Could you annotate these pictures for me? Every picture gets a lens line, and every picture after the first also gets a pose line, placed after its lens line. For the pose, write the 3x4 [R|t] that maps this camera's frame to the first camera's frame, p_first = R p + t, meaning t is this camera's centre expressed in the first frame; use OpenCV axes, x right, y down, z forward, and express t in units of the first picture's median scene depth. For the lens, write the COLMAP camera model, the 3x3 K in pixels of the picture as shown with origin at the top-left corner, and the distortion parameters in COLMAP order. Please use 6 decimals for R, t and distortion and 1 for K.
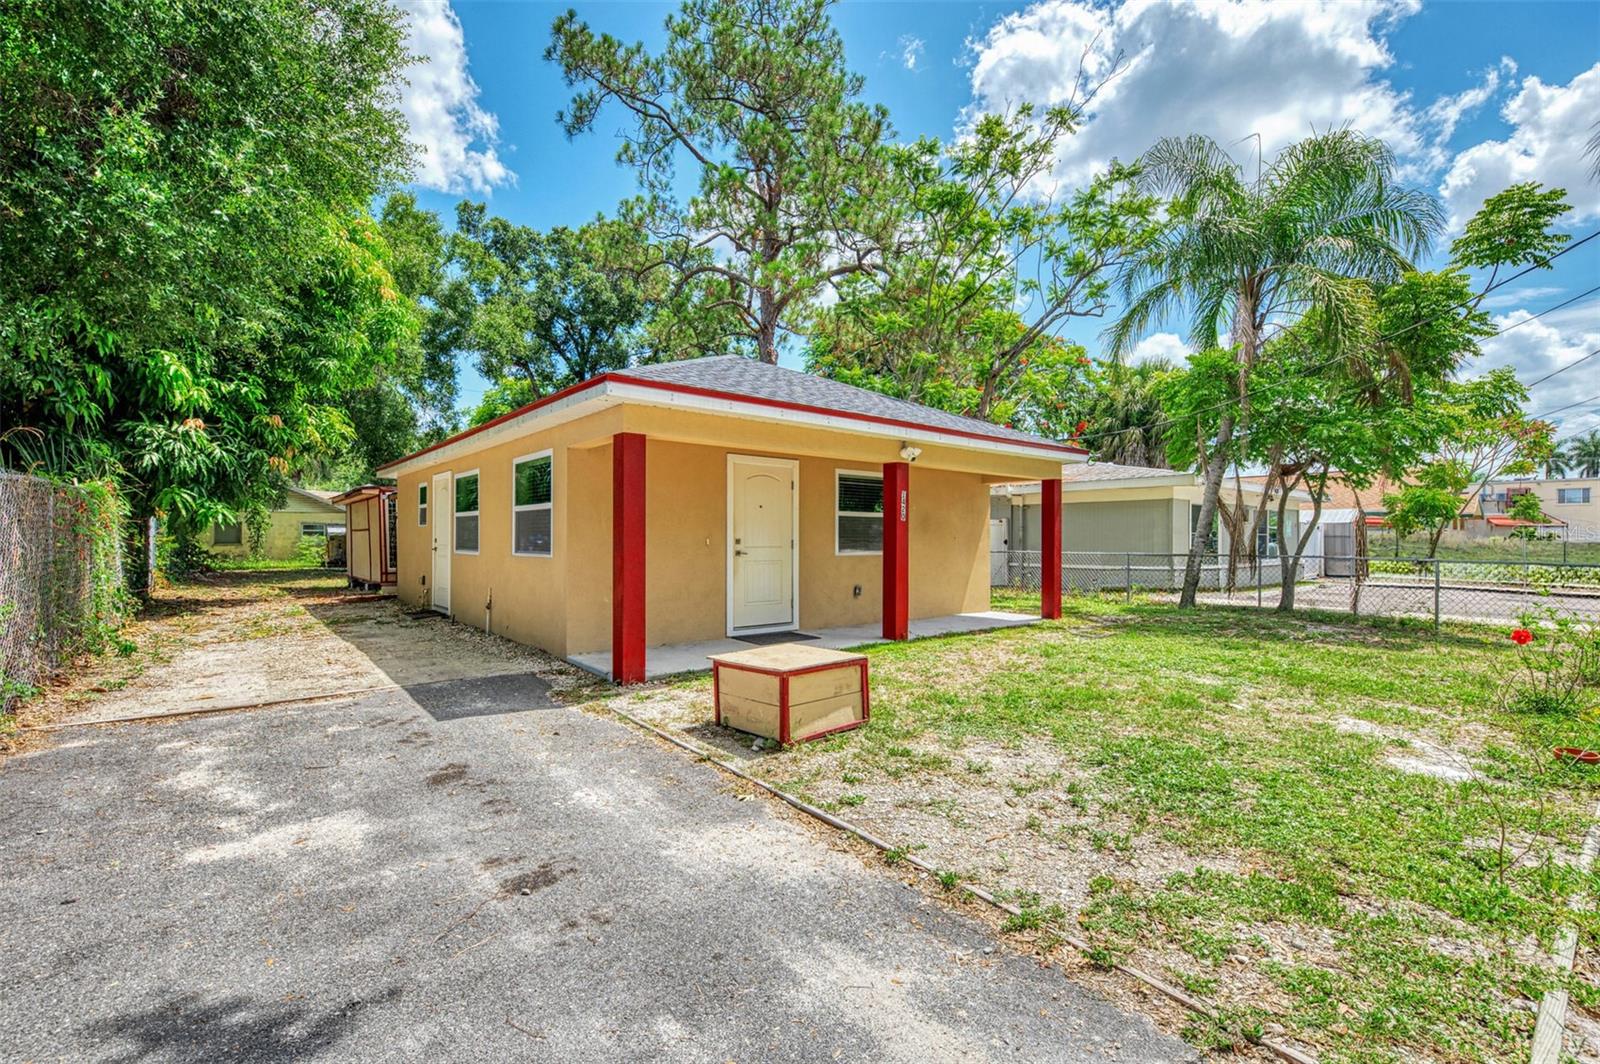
lens RADIAL K [[704.6, 0, 804.1], [0, 704.6, 539.0], [0, 0, 1]] dist [0.002820, 0.000194]
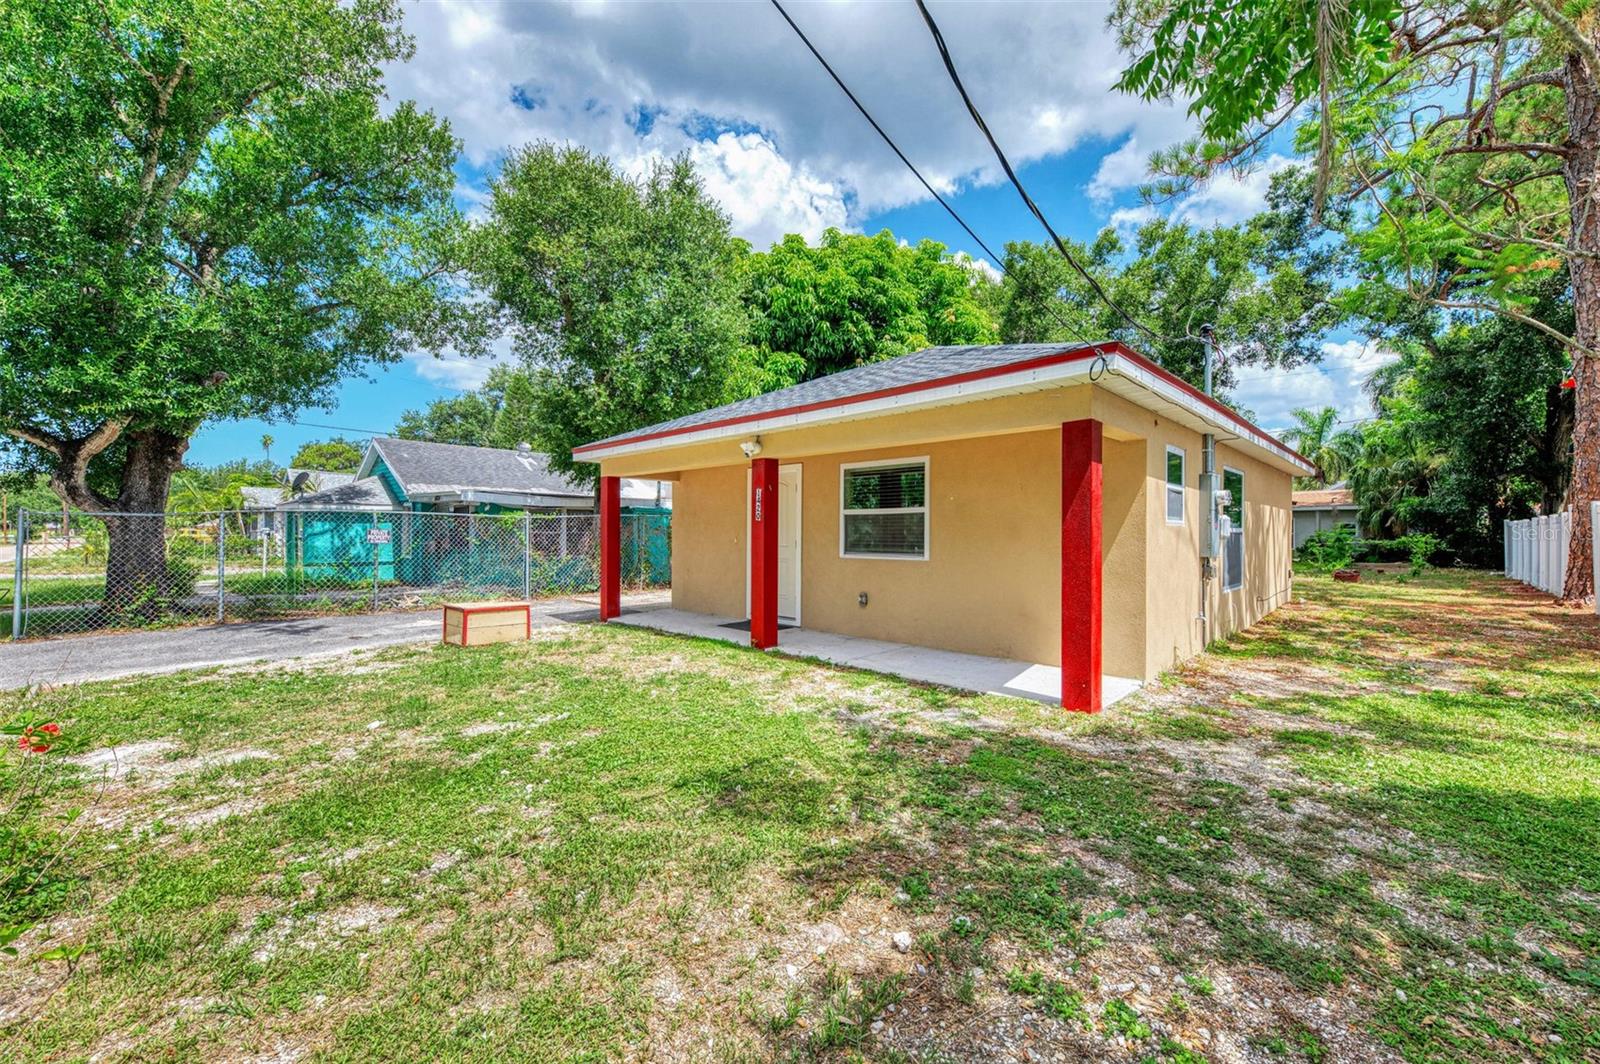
lens RADIAL K [[630.3, 0, 793.4], [0, 630.3, 532.3], [0, 0, 1]] dist [0.003282, -0.001887]
pose [[0.088418, -0.003911, -0.996076, 0.898607], [-0.003001, 0.999987, -0.004192, -0.006290], [0.996079, 0.003360, 0.088405, 0.895836]]
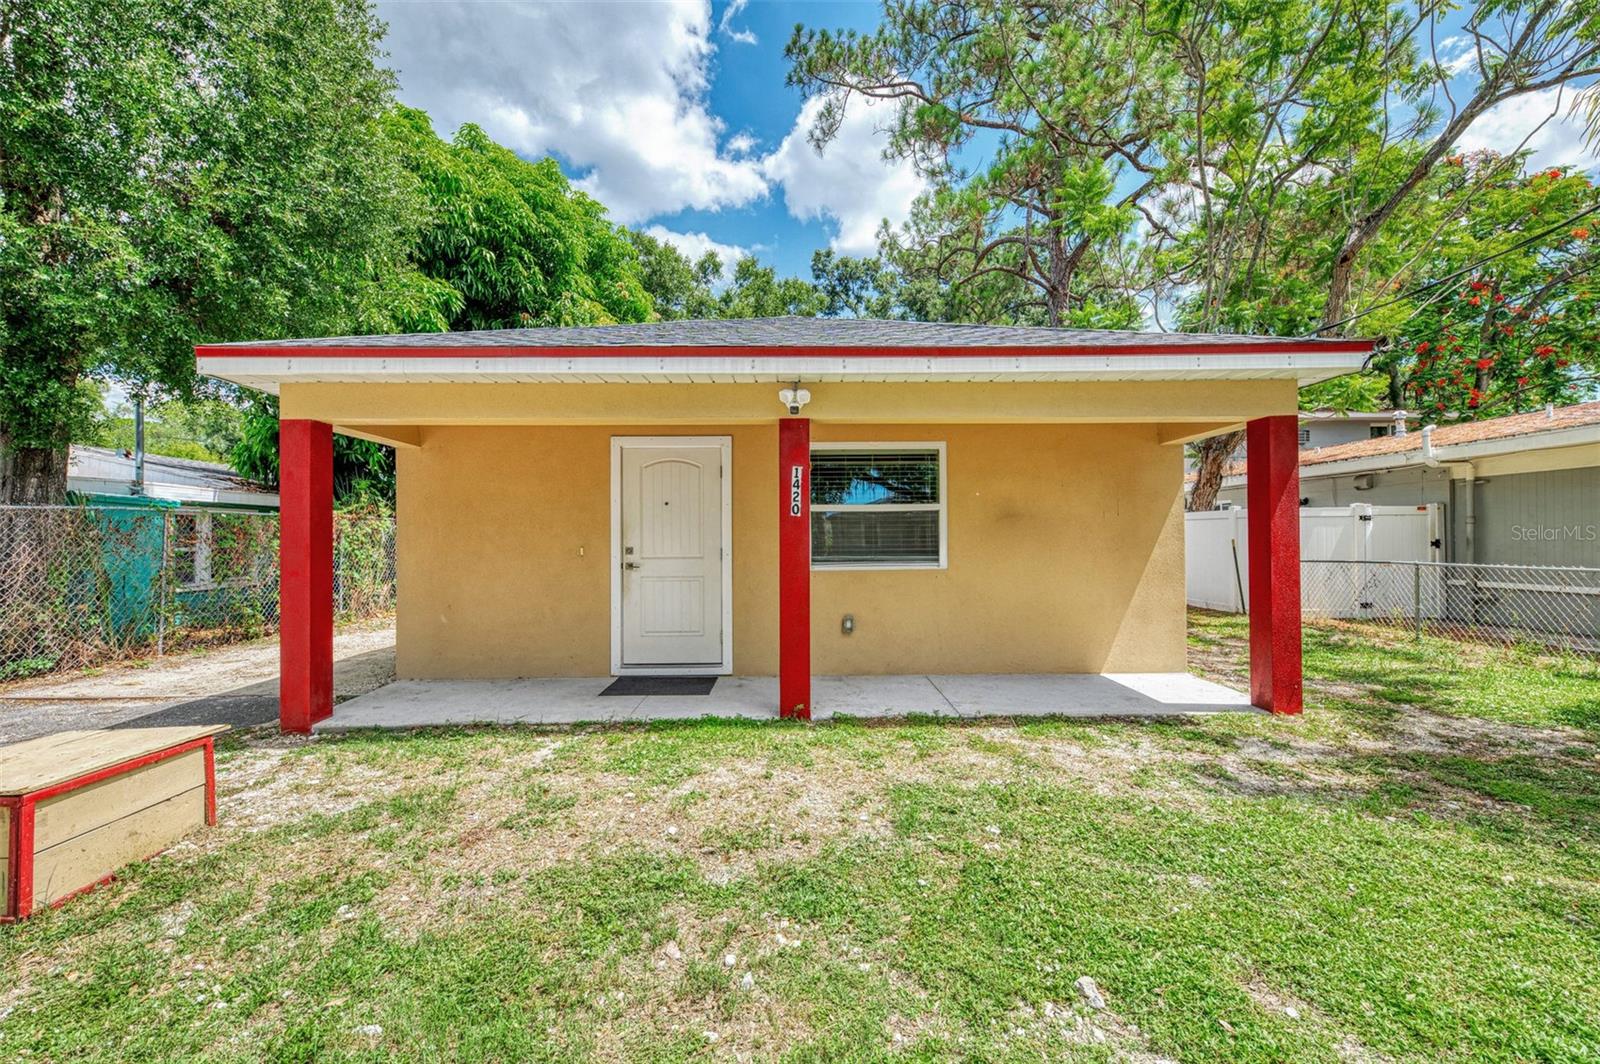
lens RADIAL K [[630.3, 0, 799.1], [0, 630.3, 538.1], [0, 0, 1]] dist [0.003282, -0.001887]
pose [[0.773257, -0.013542, -0.633948, 0.439348], [0.010043, 0.999908, -0.009110, -0.002259], [0.634013, 0.000678, 0.773322, 0.549529]]
